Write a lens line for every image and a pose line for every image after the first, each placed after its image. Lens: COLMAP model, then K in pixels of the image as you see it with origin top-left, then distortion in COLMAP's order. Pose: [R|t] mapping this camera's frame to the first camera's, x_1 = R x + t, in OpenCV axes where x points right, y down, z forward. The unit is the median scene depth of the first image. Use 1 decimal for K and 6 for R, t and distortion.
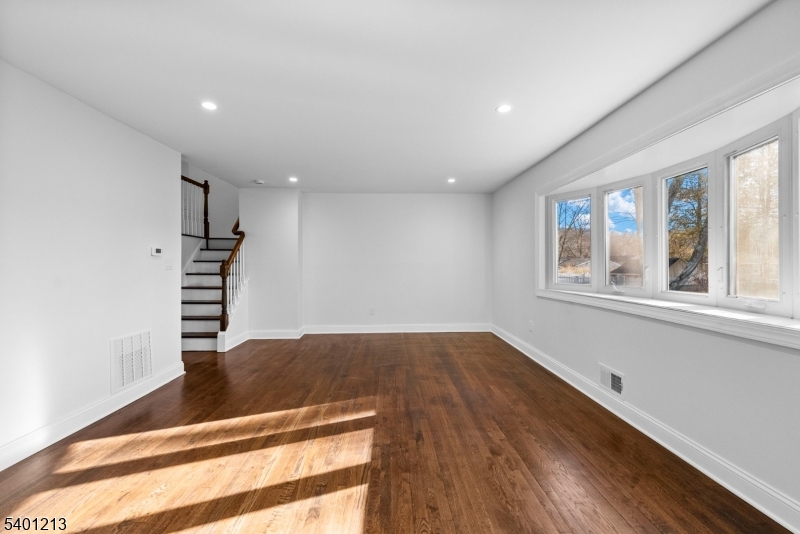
lens RADIAL K [[287.4, 0, 400.6], [0, 287.4, 262.5], [0, 0, 1]] dist [0.000249, -0.000002]
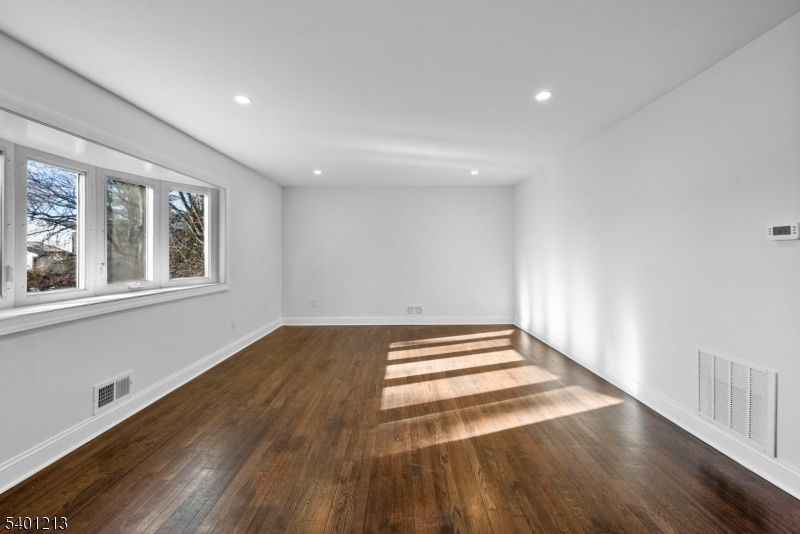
lens RADIAL K [[287.4, 0, 400.6], [0, 287.4, 262.5], [0, 0, 1]] dist [0.000249, -0.000002]
pose [[-0.999069, 0.008260, 0.042336, -0.219239], [0.009042, 0.999791, 0.018315, 0.003076], [-0.042176, 0.018681, -0.998936, 2.056377]]
